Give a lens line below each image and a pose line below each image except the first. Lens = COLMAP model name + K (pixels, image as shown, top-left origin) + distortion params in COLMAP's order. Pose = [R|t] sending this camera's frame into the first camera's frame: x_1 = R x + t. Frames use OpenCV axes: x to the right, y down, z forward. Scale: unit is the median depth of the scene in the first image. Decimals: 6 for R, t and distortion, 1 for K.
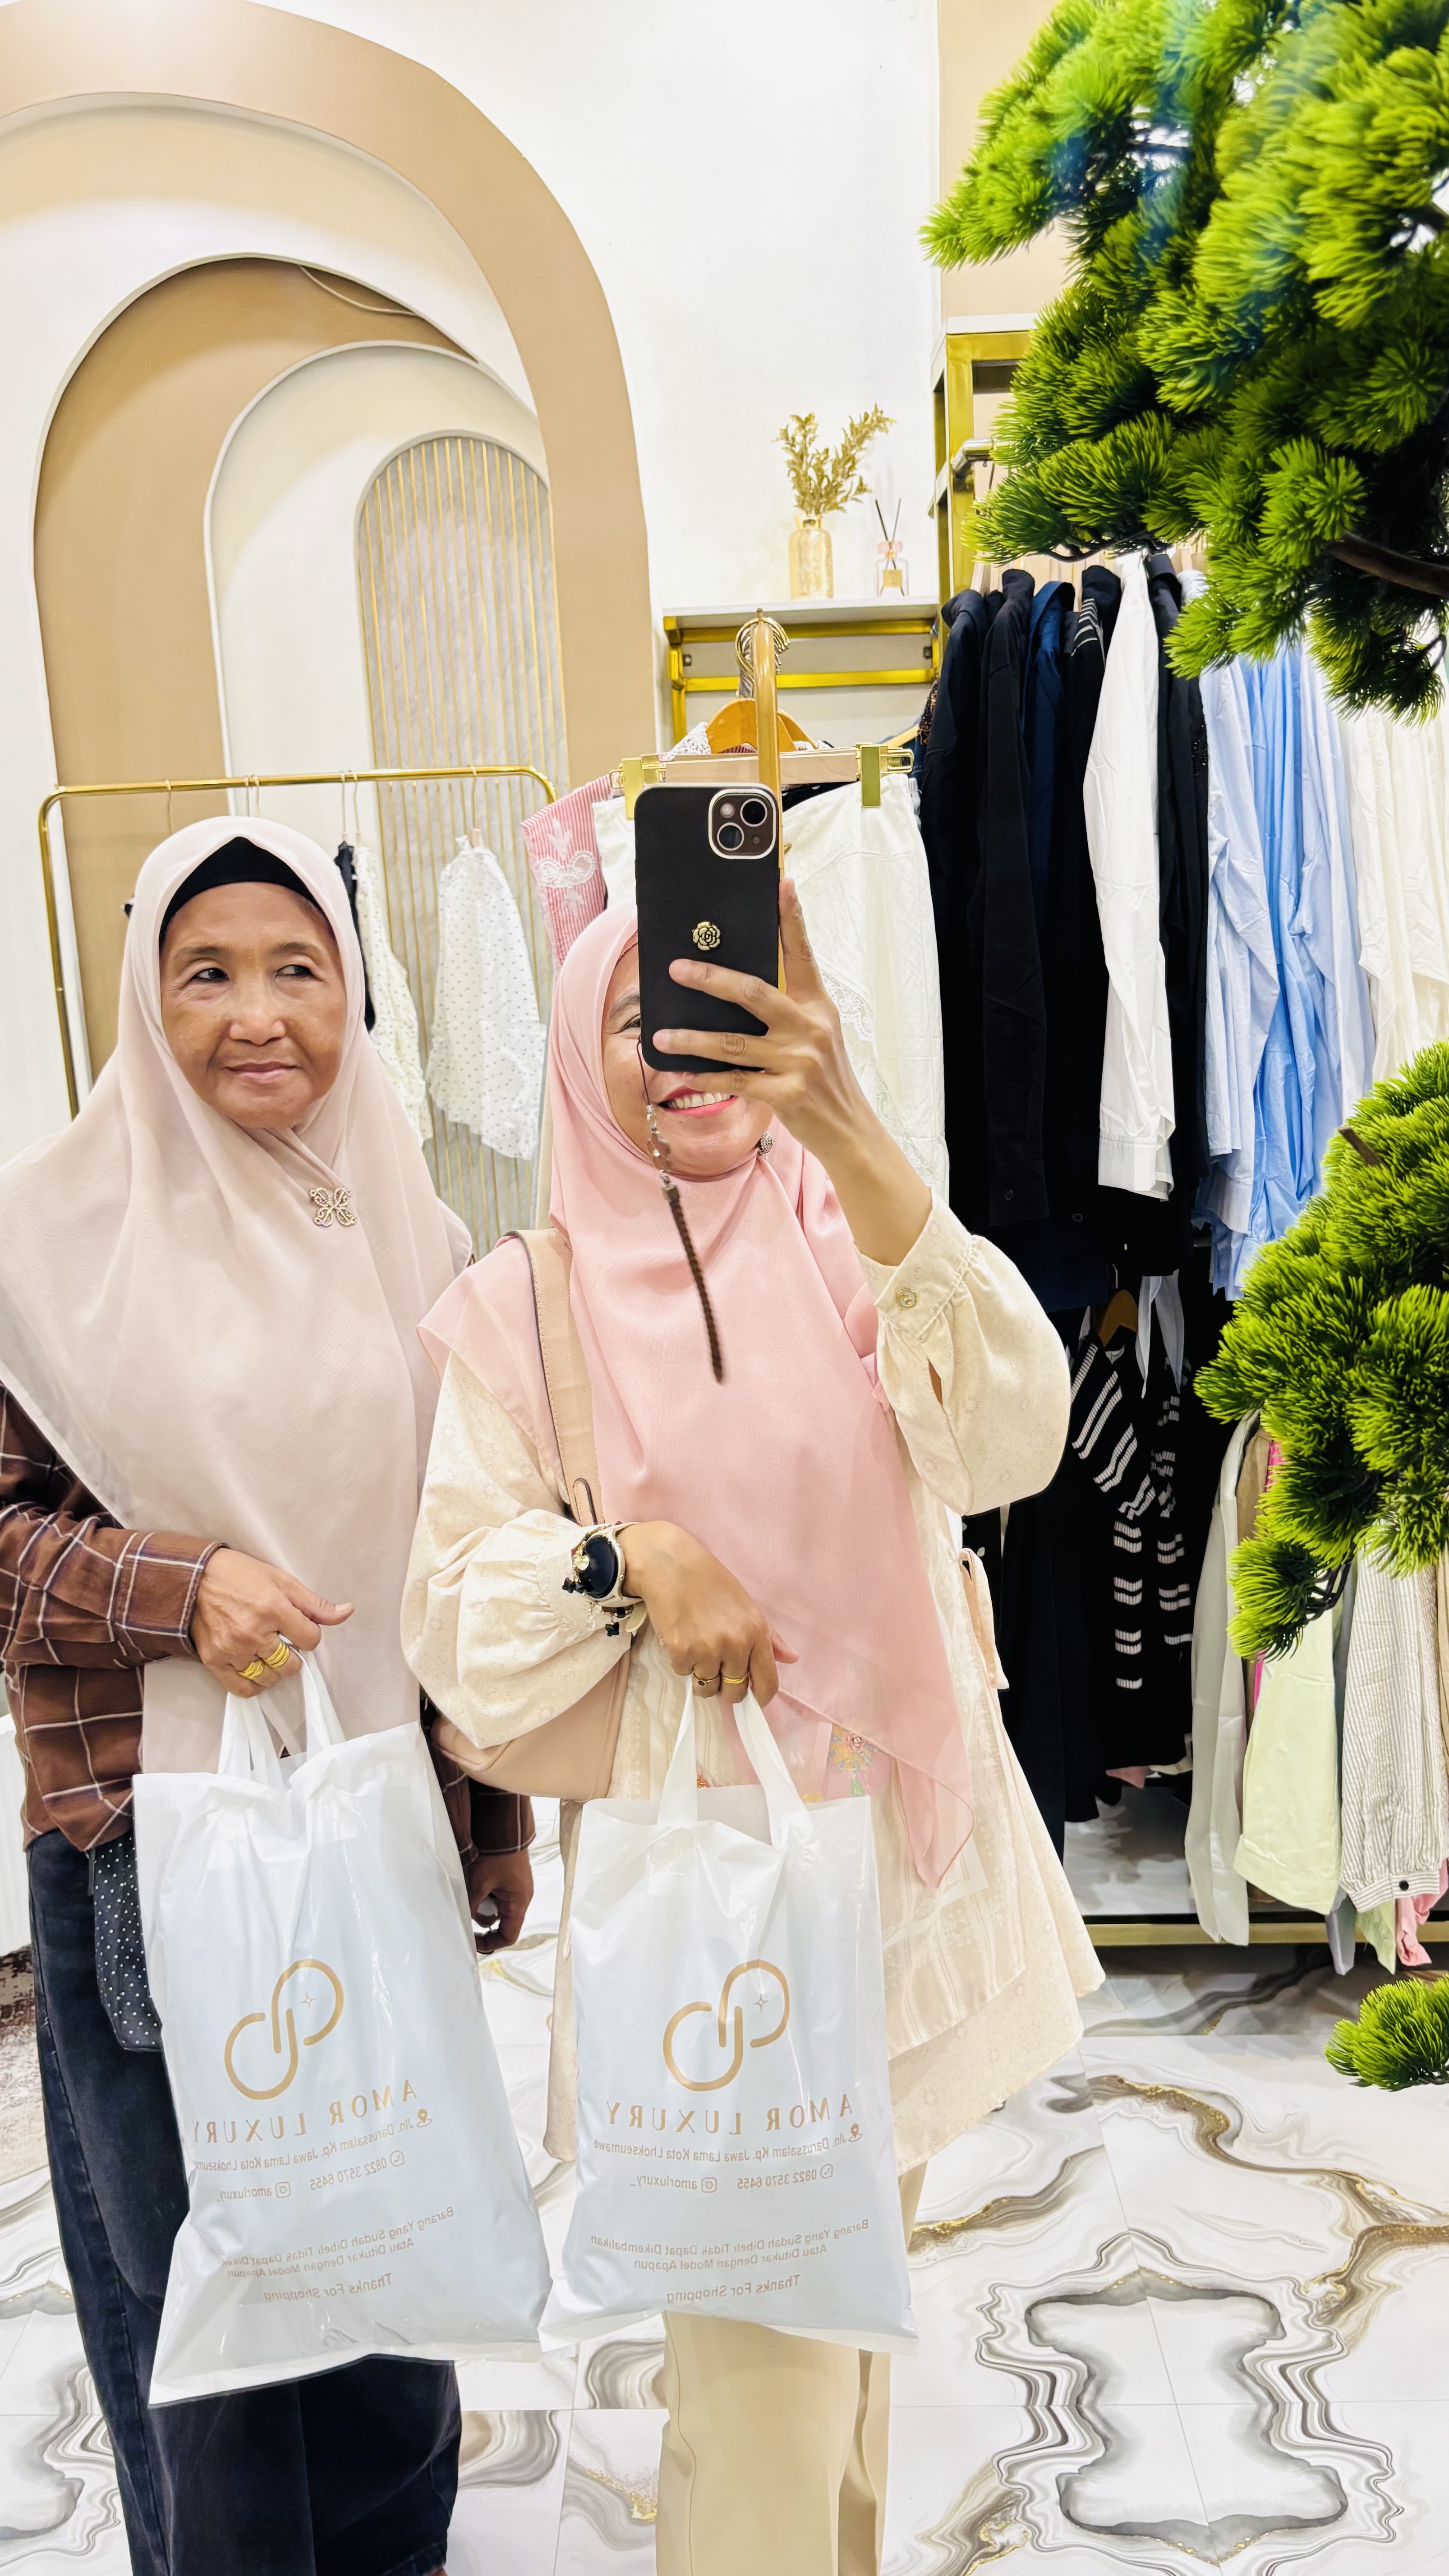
lens RADIAL K [[2005.3, 0, 685.8], [0, 2005.3, 1263.2], [0, 0, 1]] dist [0.028821, -0.036767]
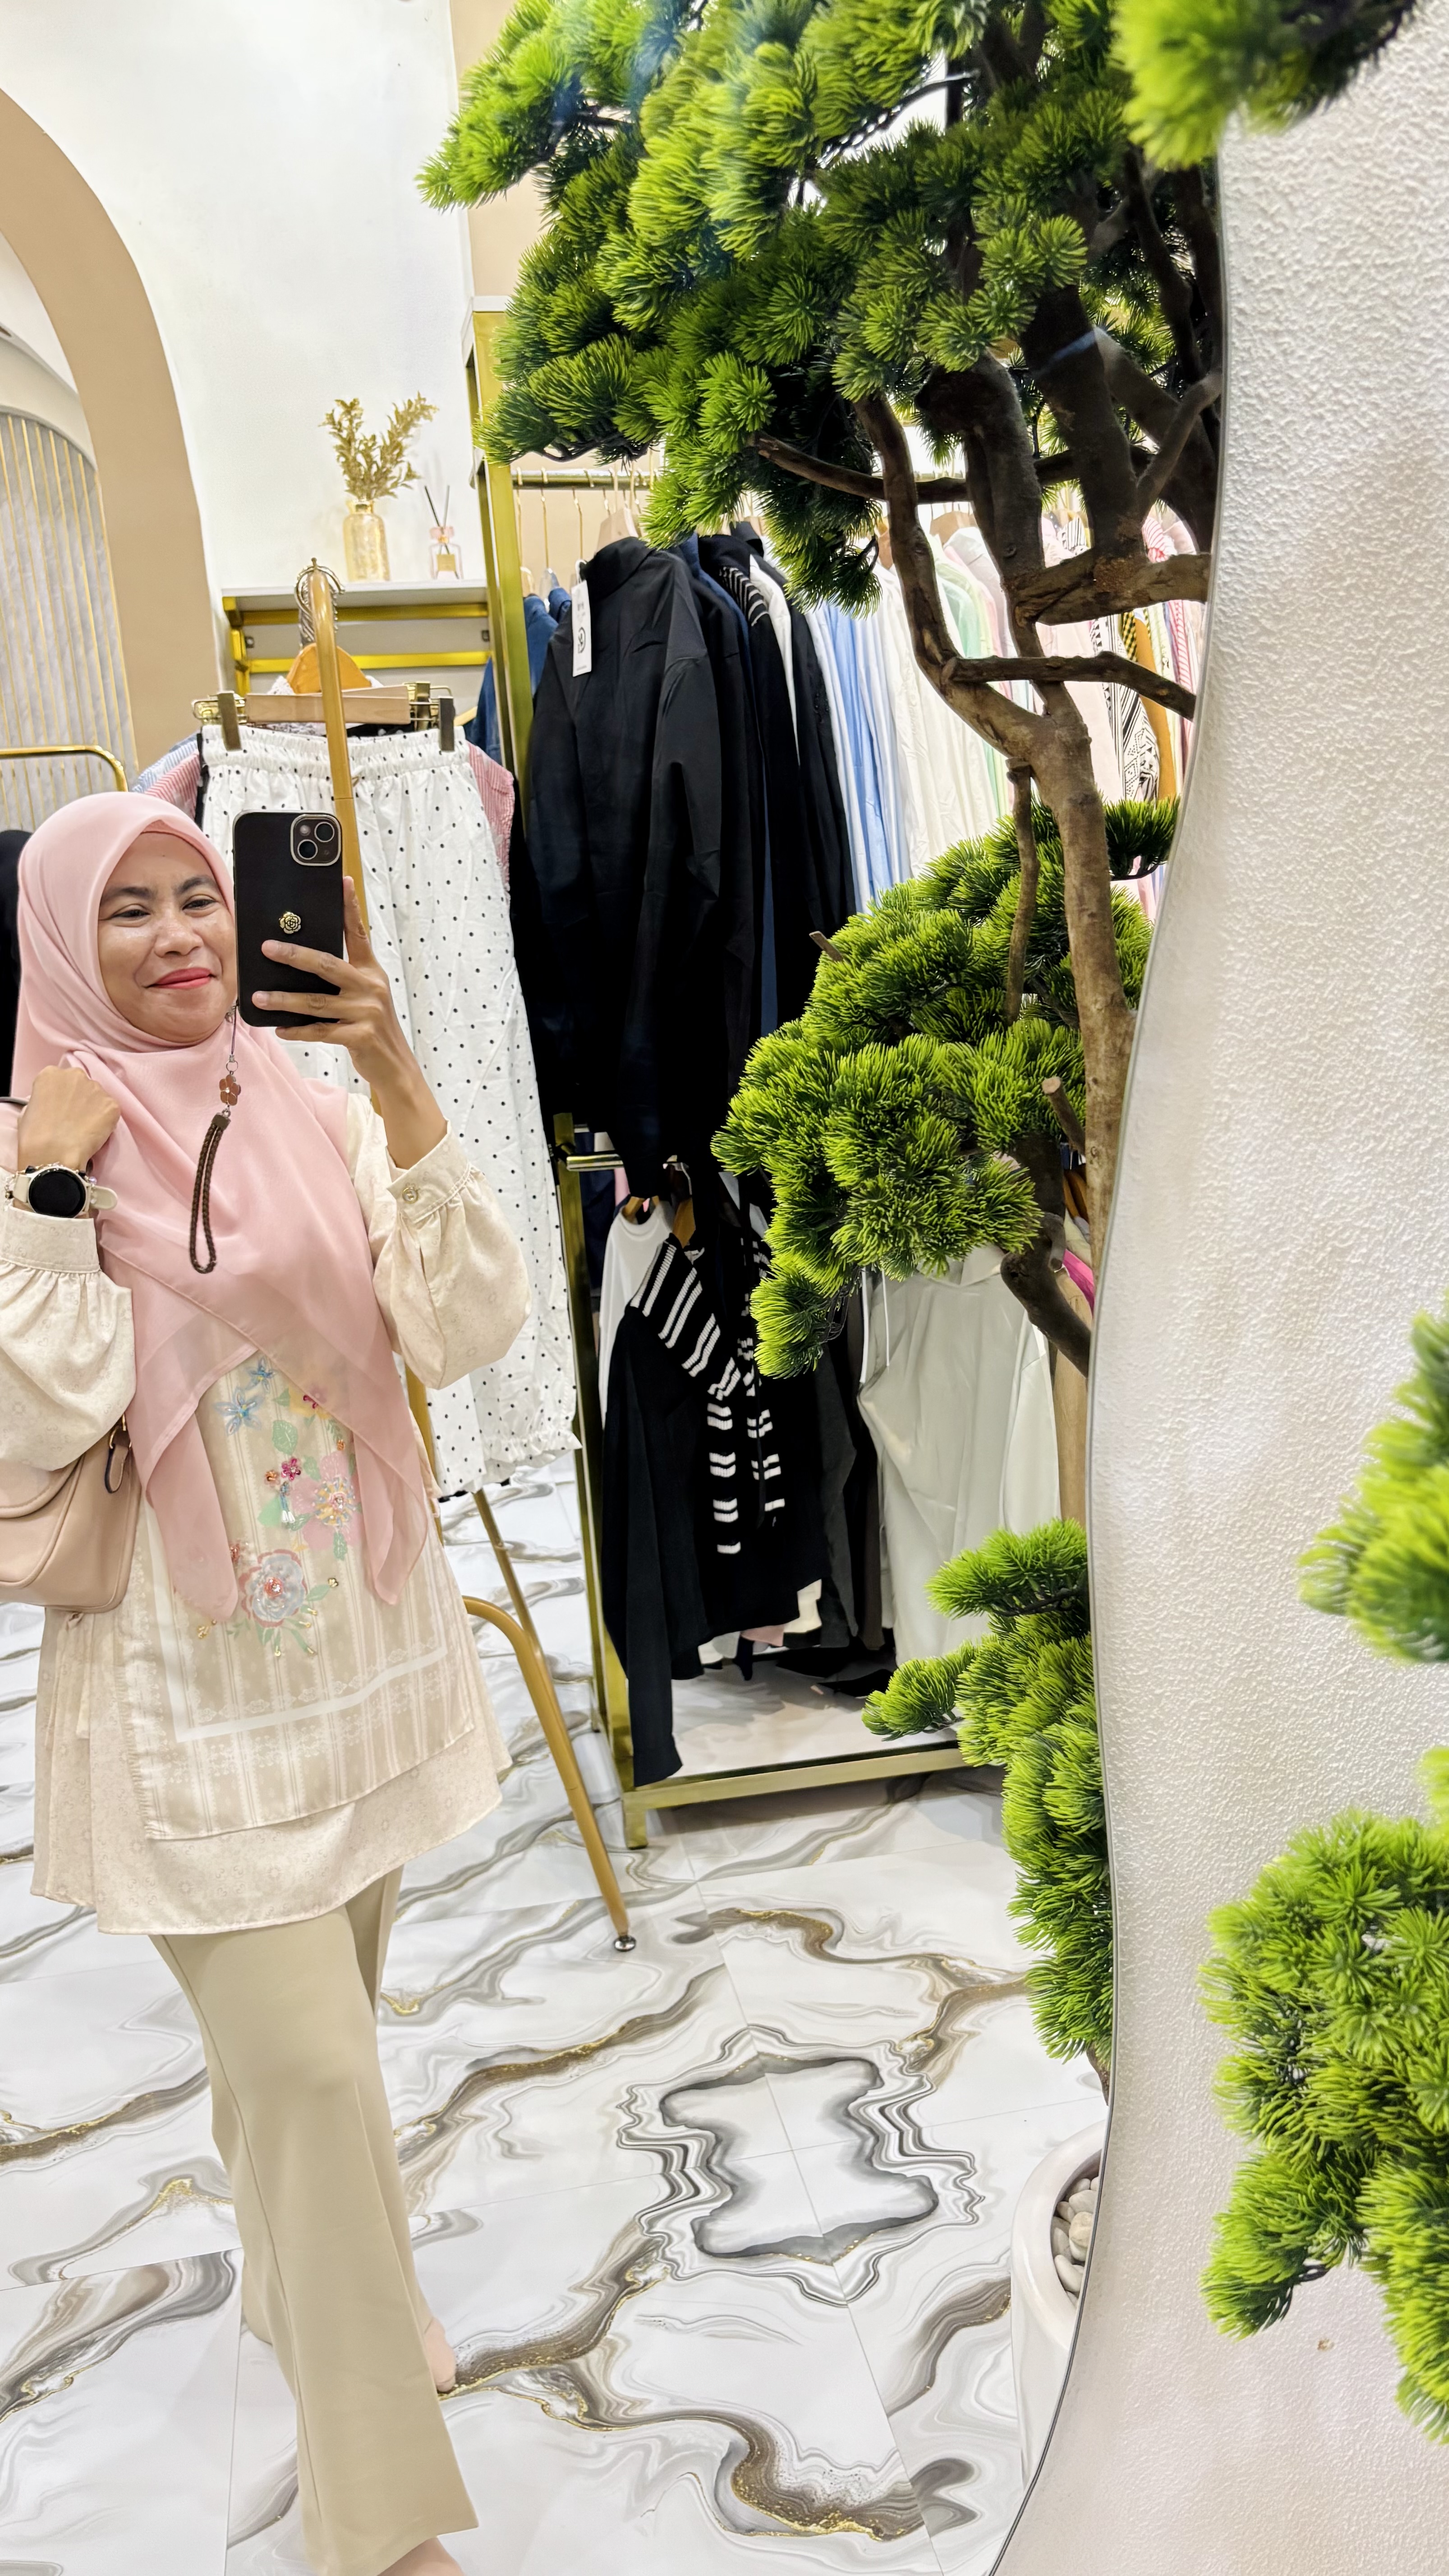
lens RADIAL K [[2001.7, 0, 724.5], [0, 2001.7, 1288.0], [0, 0, 1]] dist [0.009382, 0.002114]
pose [[0.975581, -0.064298, 0.210018, 0.000292], [0.062492, 0.997929, 0.015227, 0.060961], [-0.210562, -0.001731, 0.977579, -0.090967]]
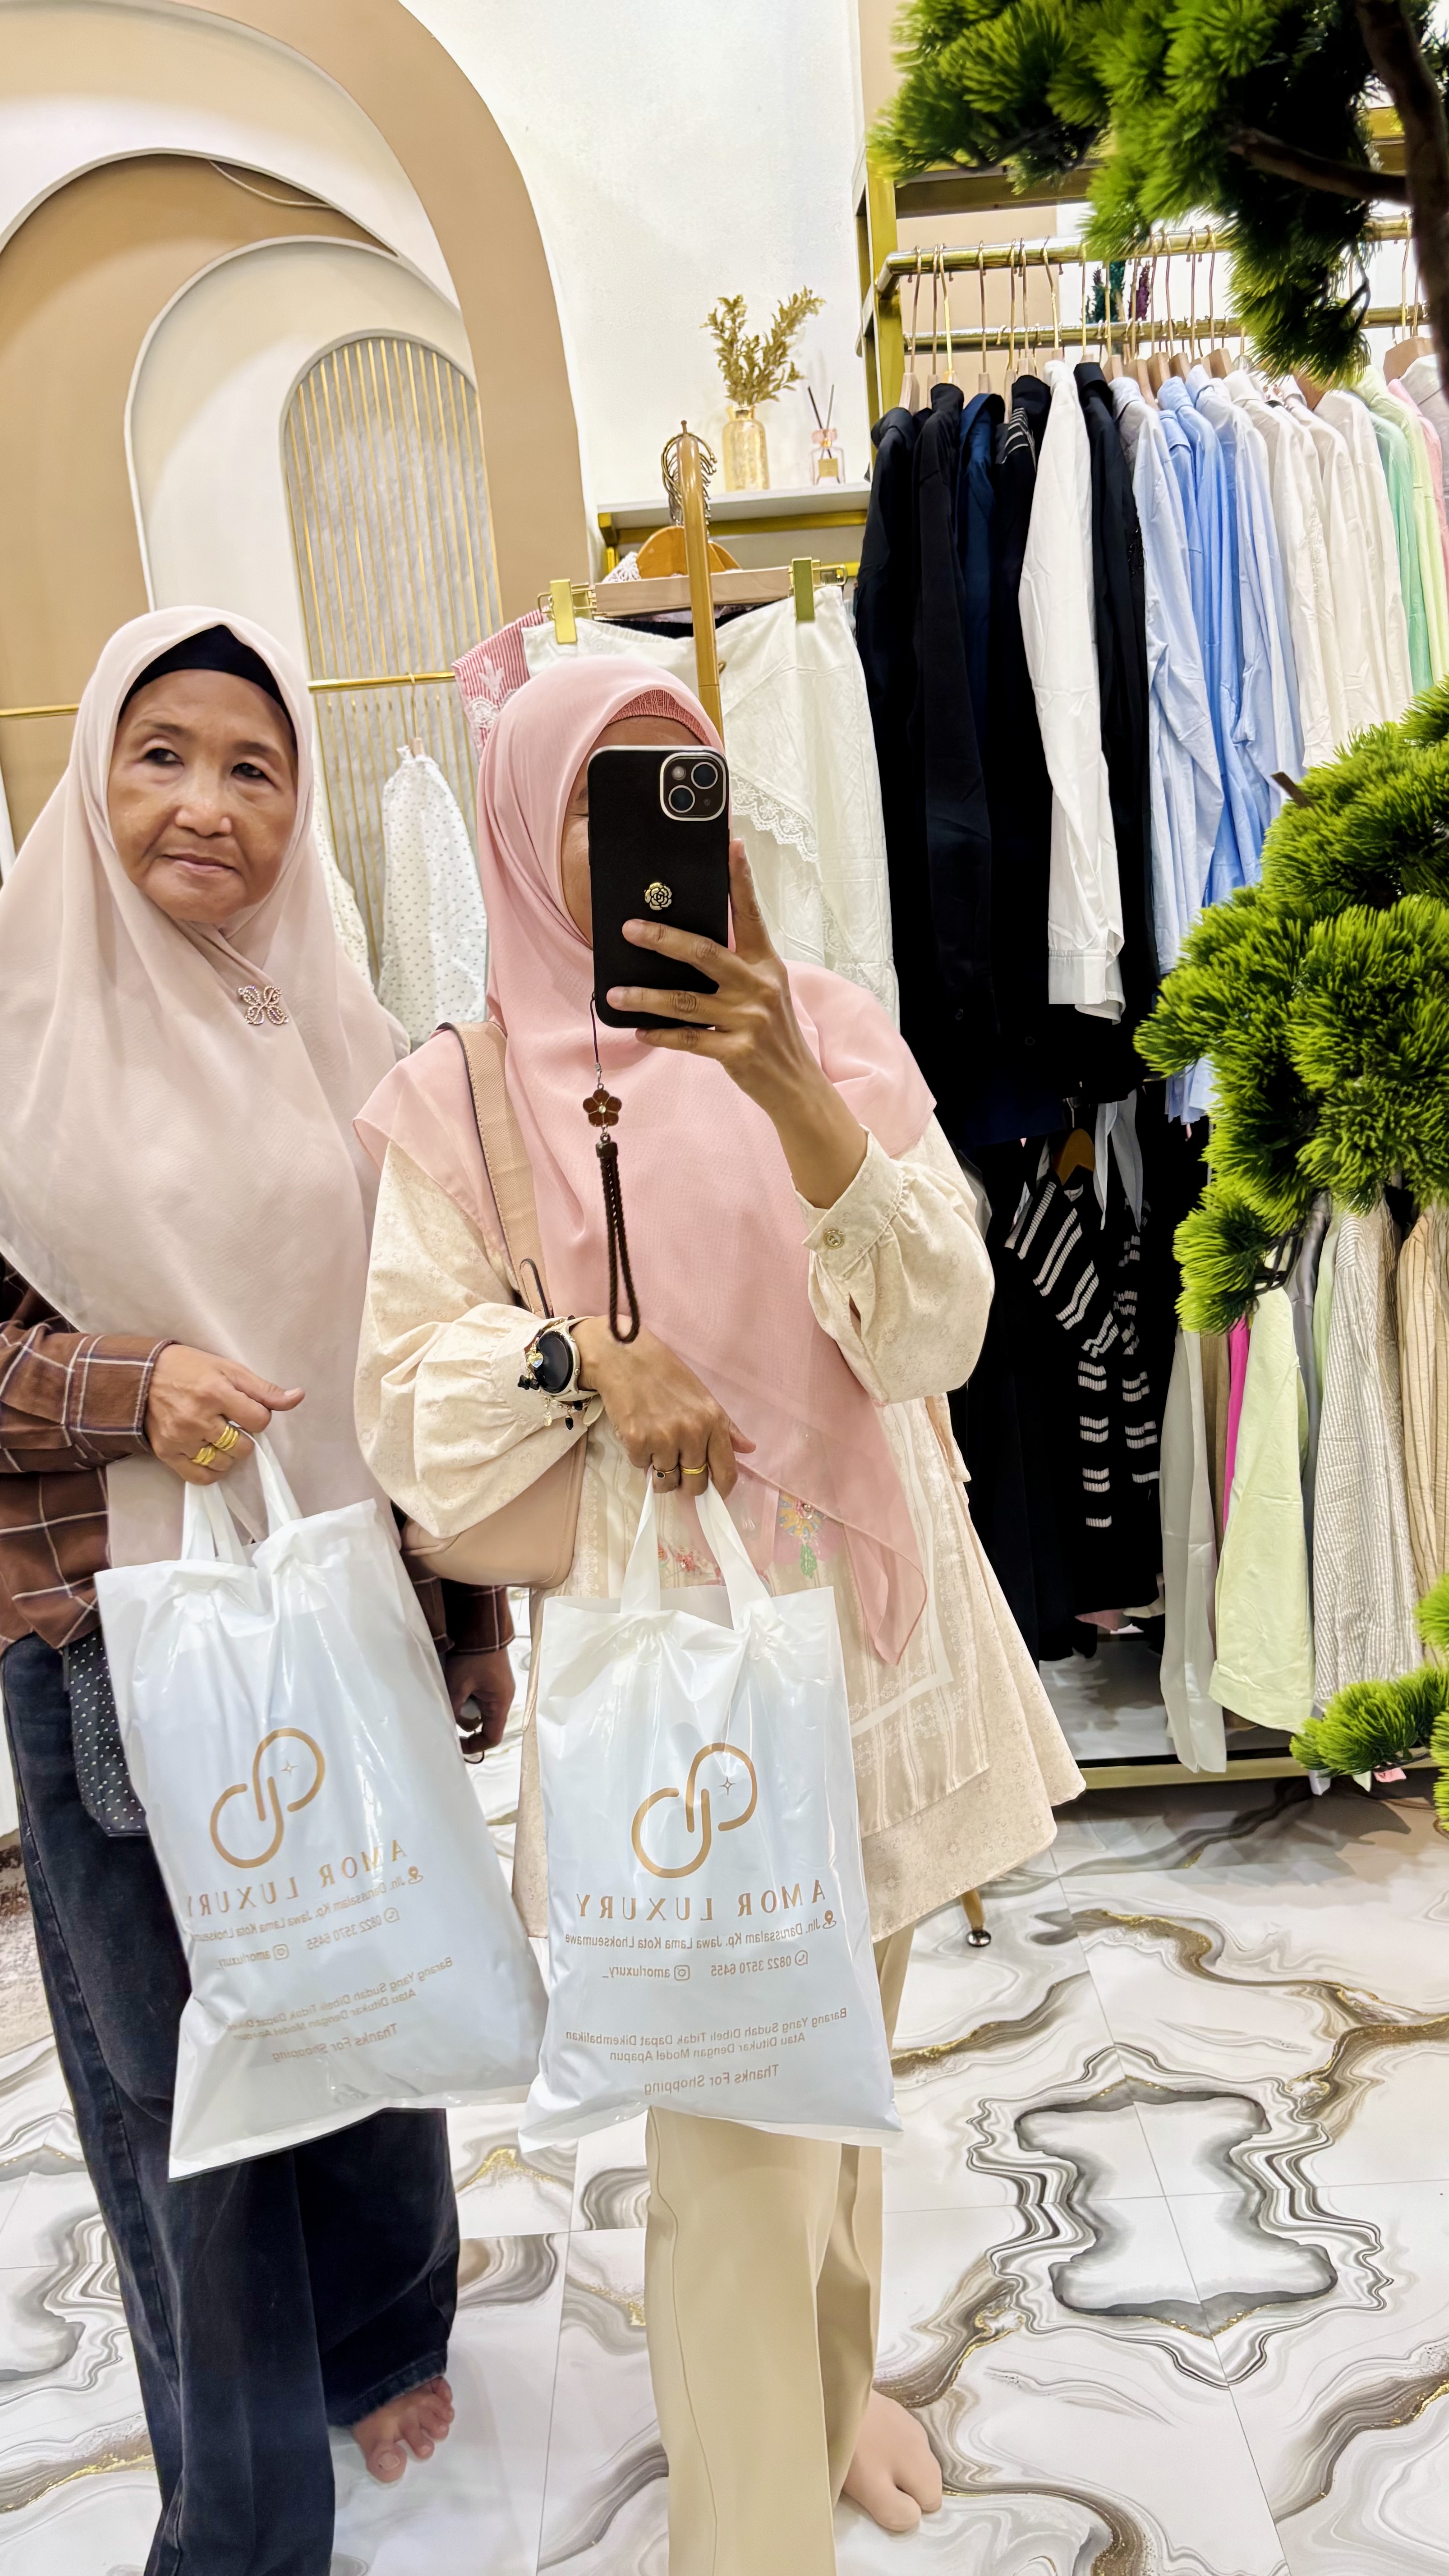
lens RADIAL K [[2002.5, 0, 691.0], [0, 2002.5, 1286.3], [0, 0, 1]] dist [0.016919, -0.003587]
pose [[0.999028, -0.041023, 0.016150, 0.007618], [0.040492, 0.998669, 0.031940, 0.066393], [-0.017438, -0.031255, 0.999359, 0.009705]]
